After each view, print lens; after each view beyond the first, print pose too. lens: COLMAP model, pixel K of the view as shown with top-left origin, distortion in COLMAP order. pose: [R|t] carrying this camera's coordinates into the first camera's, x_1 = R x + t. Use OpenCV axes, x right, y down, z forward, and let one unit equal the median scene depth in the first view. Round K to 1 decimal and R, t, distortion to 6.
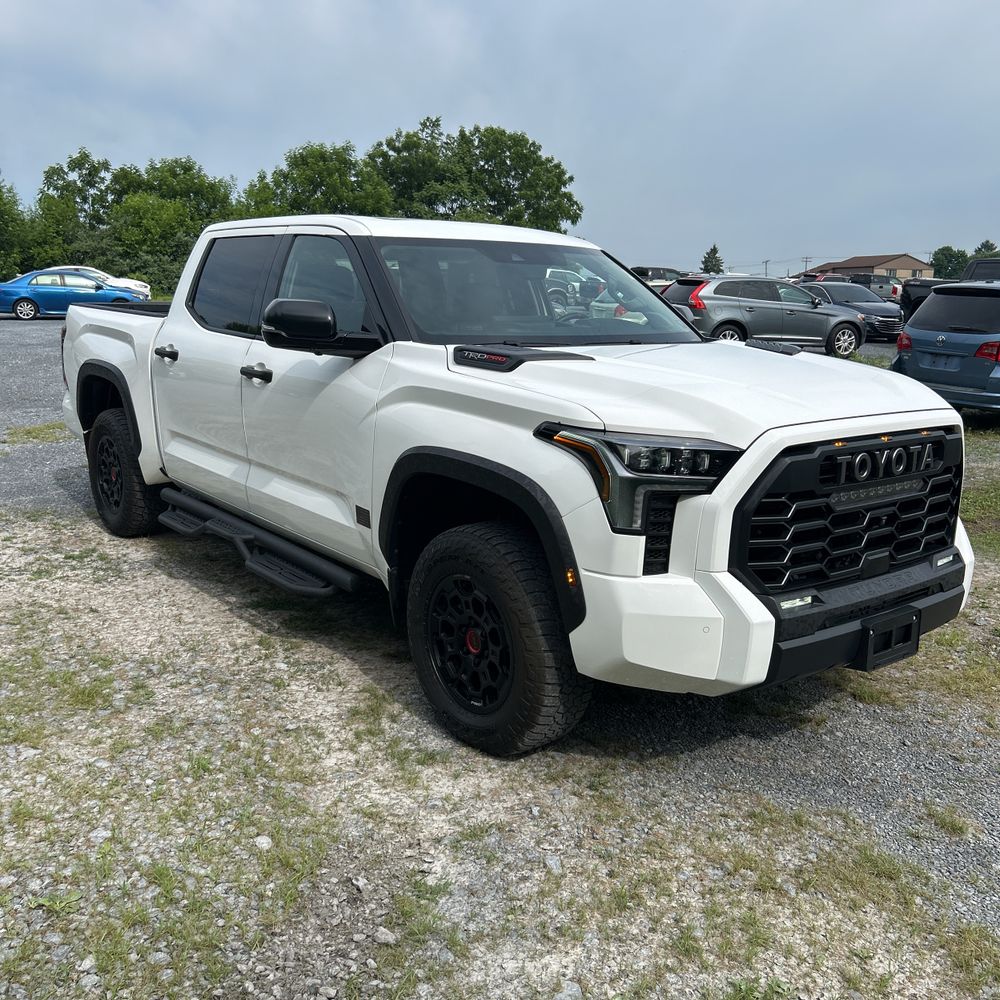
lens RADIAL K [[1012.6, 0, 498.9], [0, 1012.6, 501.1], [0, 0, 1]] dist [0.019965, 0.000000]
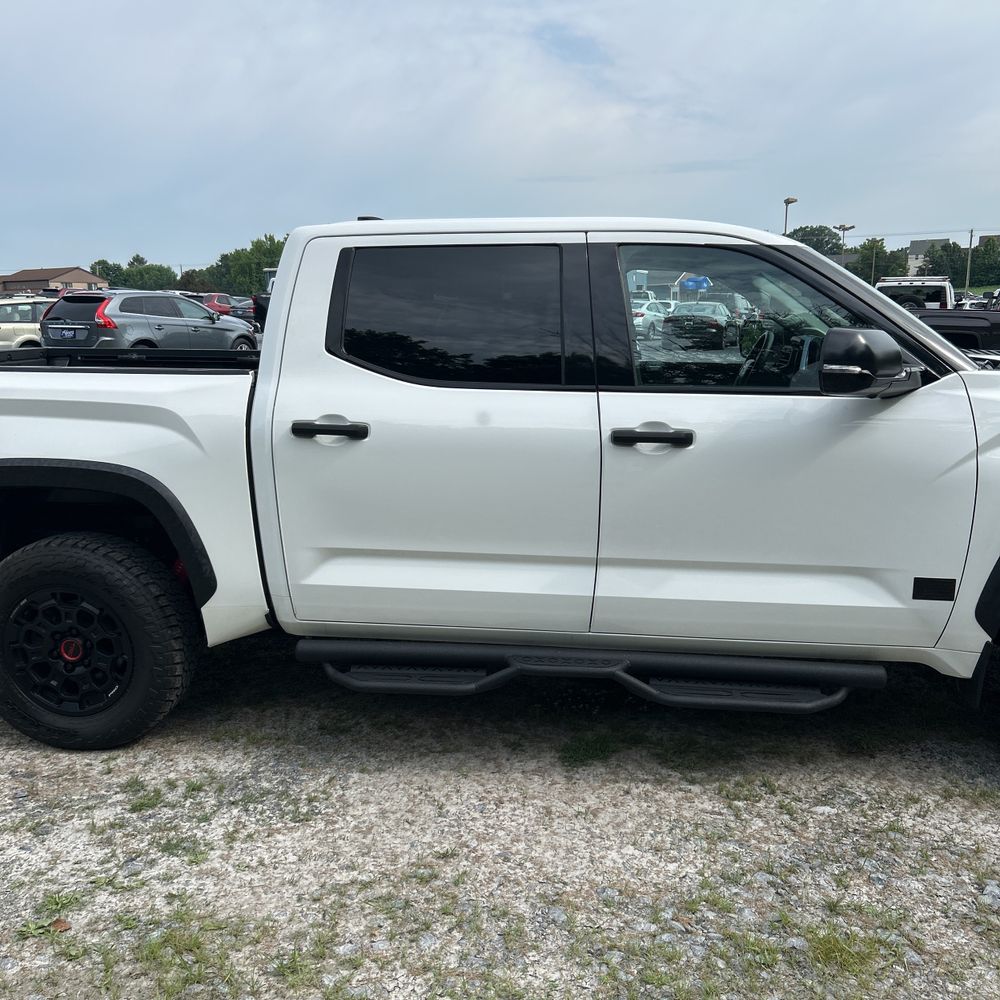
lens RADIAL K [[1012.6, 0, 495.8], [0, 1012.6, 503.7], [0, 0, 1]] dist [0.019965, 0.000000]
pose [[0.712634, -0.163588, 0.682196, -0.821438], [0.170227, 0.983693, 0.058064, -0.141133], [-0.680570, 0.074749, 0.728860, 0.563393]]
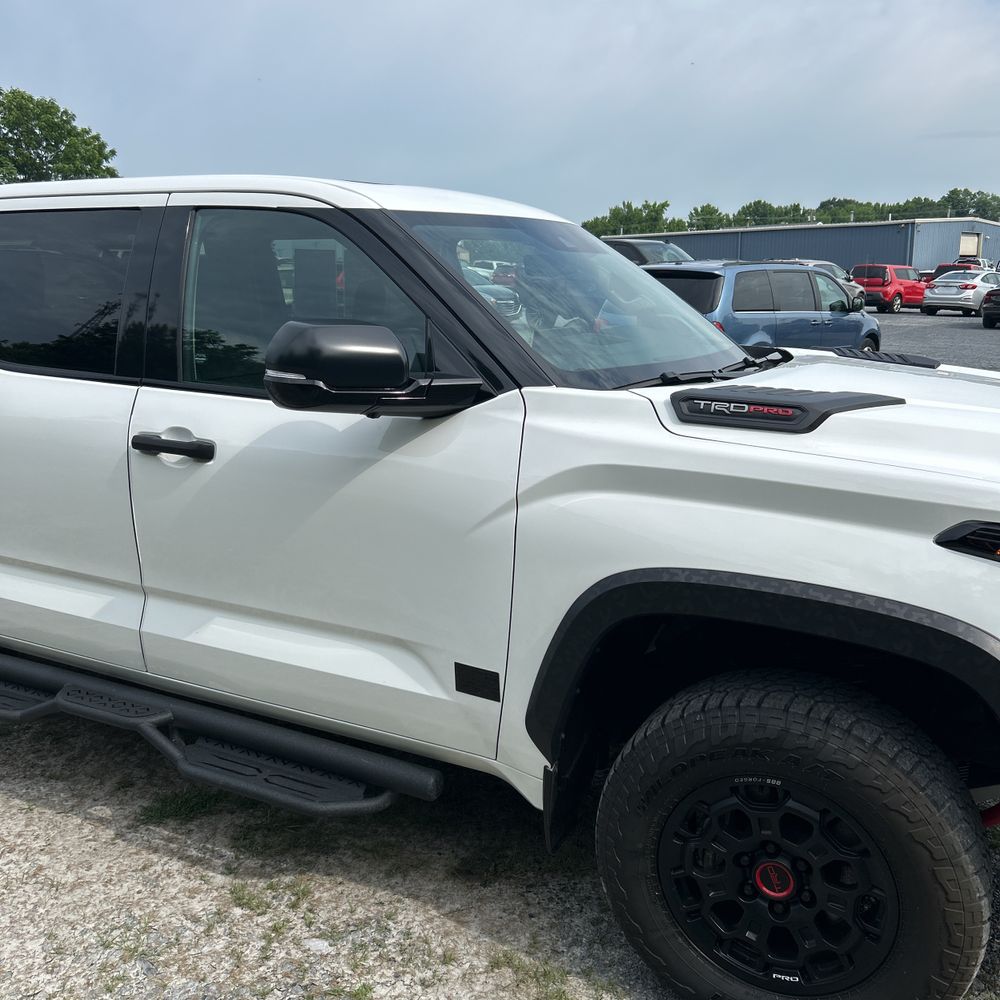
lens RADIAL K [[1012.6, 0, 491.9], [0, 1012.6, 501.7], [0, 0, 1]] dist [0.019965, 0.000000]
pose [[0.911973, -0.109439, 0.395383, -0.308728], [0.102175, 0.993984, 0.039454, -0.099485], [-0.397322, 0.004417, 0.917669, 0.396894]]
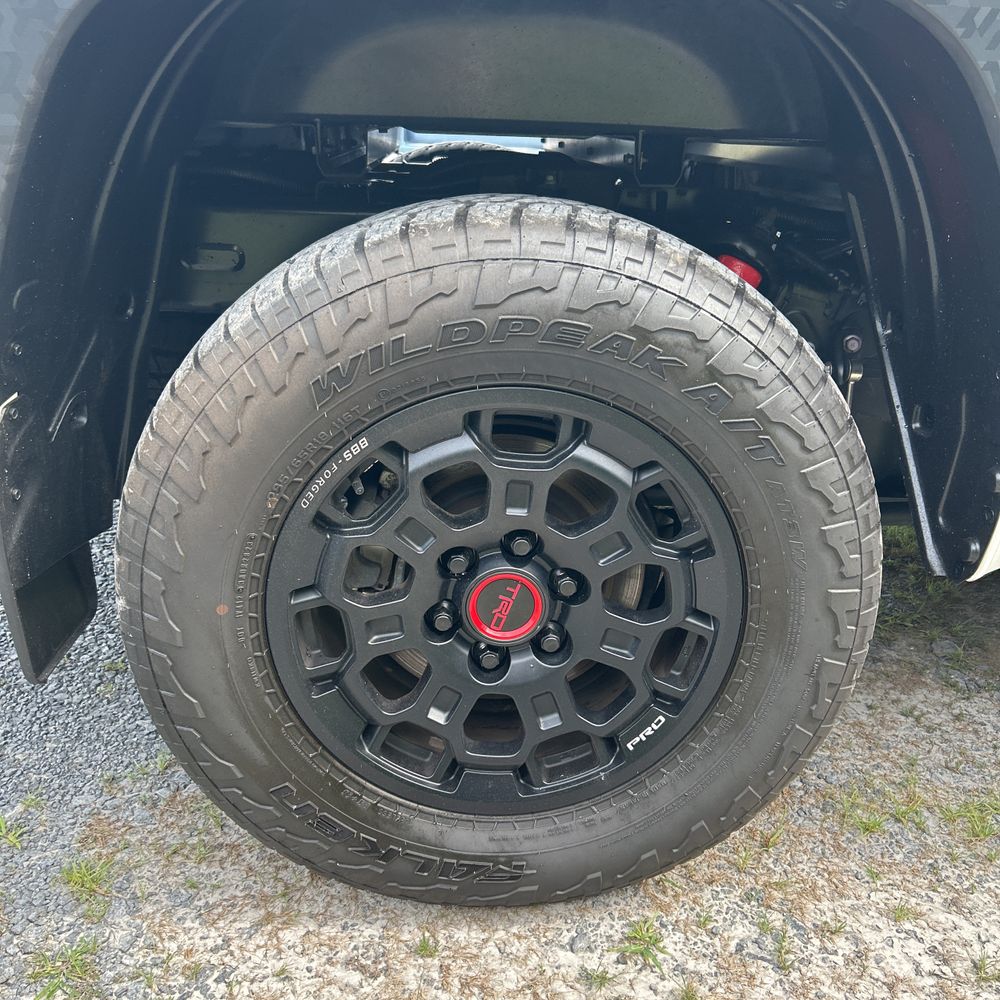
lens RADIAL K [[1012.6, 0, 493.4], [0, 1012.6, 502.9], [0, 0, 1]] dist [0.019965, 0.000000]
pose [[0.589320, -0.302254, 0.749229, -0.698429], [0.160097, 0.952679, 0.258403, -0.120851], [-0.791878, -0.032332, 0.609823, 1.253351]]
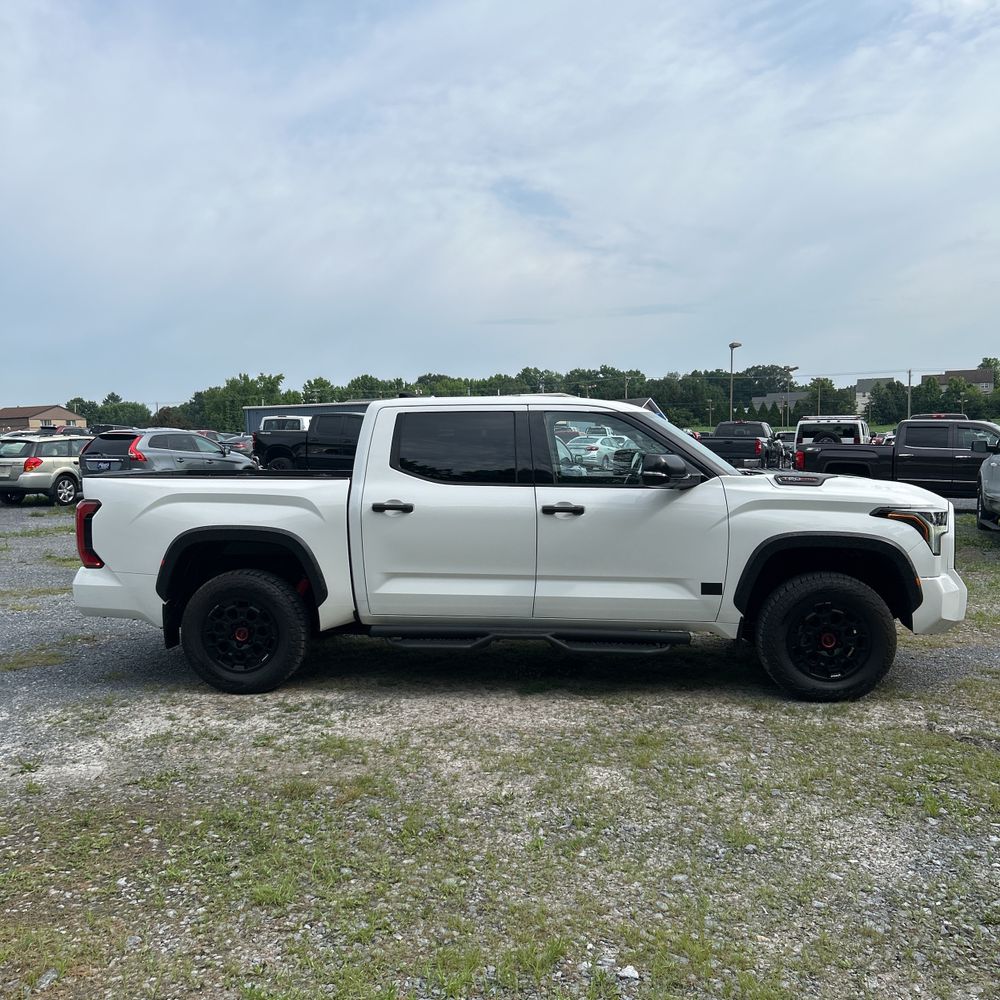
lens RADIAL K [[1012.6, 0, 489.9], [0, 1012.6, 488.4], [0, 0, 1]] dist [0.019965, 0.000000]
pose [[0.693244, -0.065310, 0.717737, -1.300965], [0.175848, 0.981114, -0.080572, -0.062284], [-0.698920, 0.182069, 0.691637, 0.118734]]
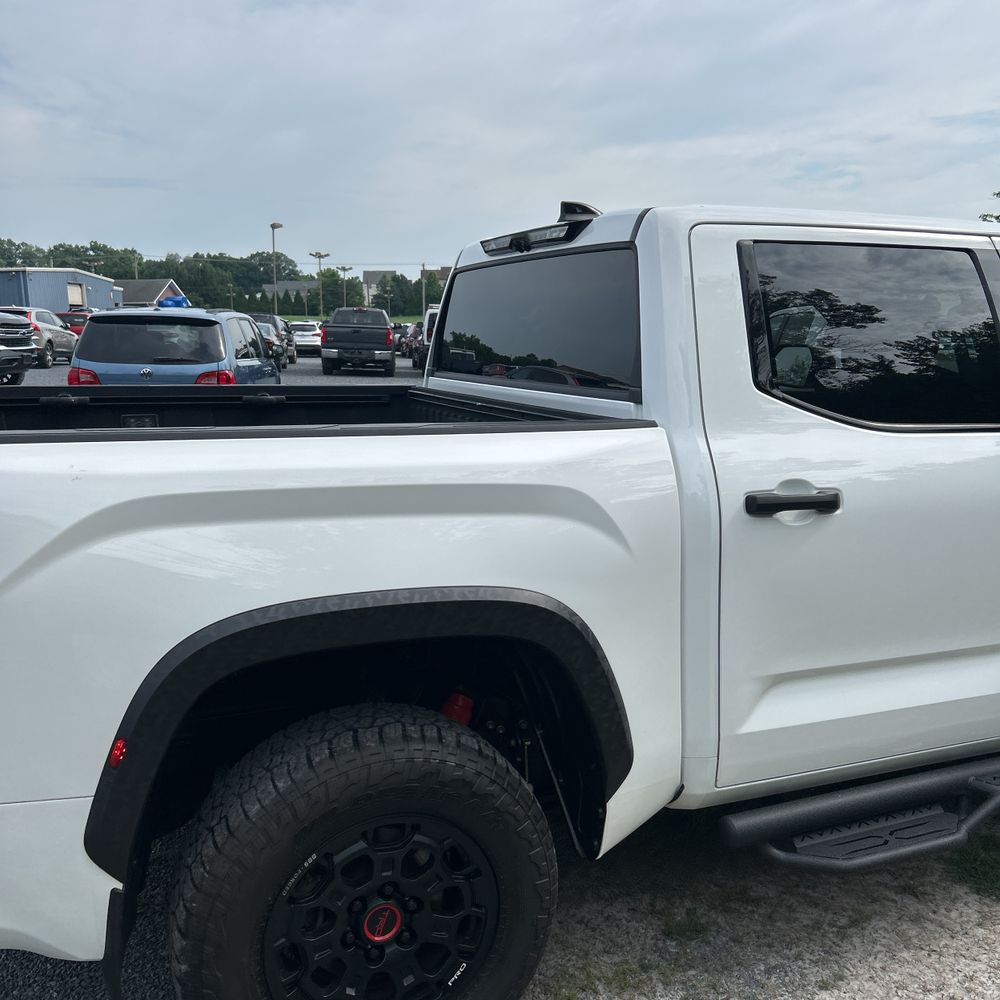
lens RADIAL K [[1012.6, 0, 506.0], [0, 1012.6, 494.3], [0, 0, 1]] dist [0.019965, 0.000000]
pose [[0.265129, -0.177389, 0.947755, -0.911956], [0.198713, 0.971884, 0.126316, -0.270371], [-0.943515, 0.154841, 0.292924, 1.177402]]
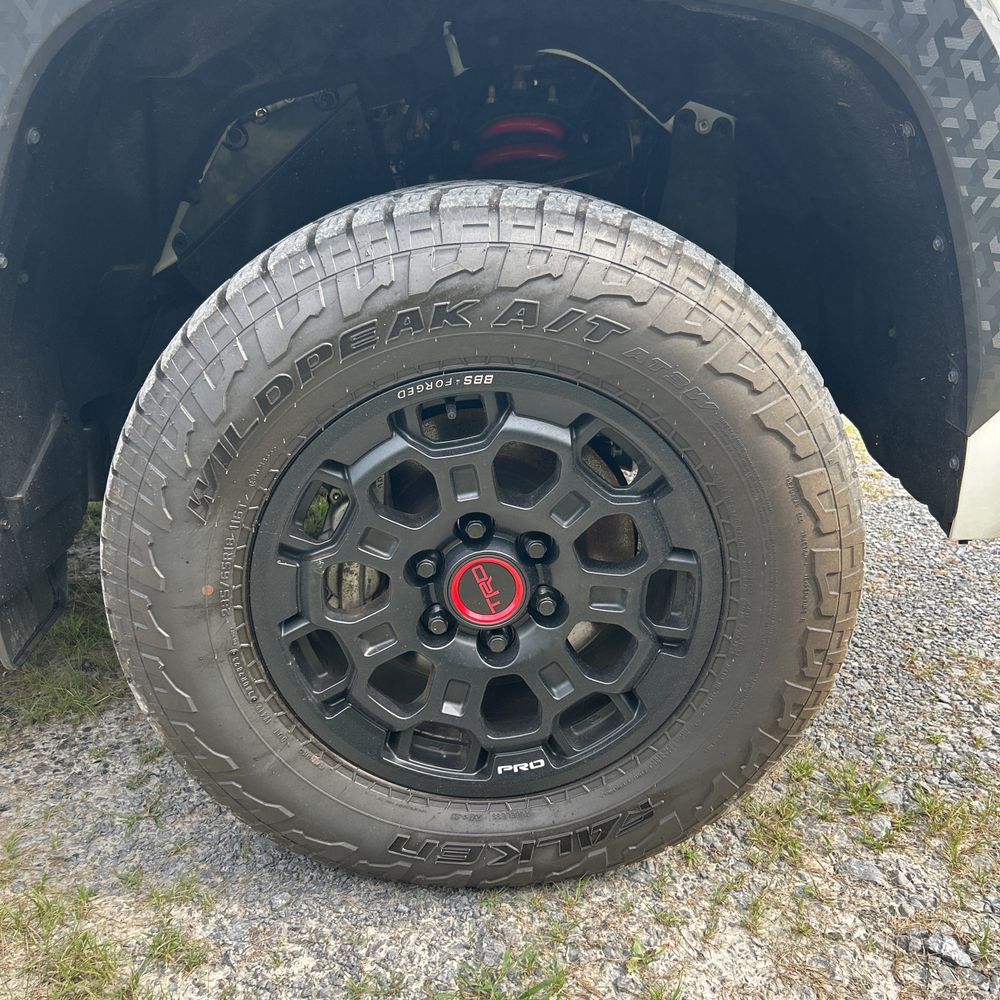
lens RADIAL K [[1012.6, 0, 481.9], [0, 1012.6, 492.9], [0, 0, 1]] dist [0.019965, 0.000000]
pose [[0.609683, -0.289301, 0.737964, -0.189641], [0.175234, 0.957173, 0.230464, 0.031441], [-0.773033, -0.011194, 0.634268, 0.631517]]
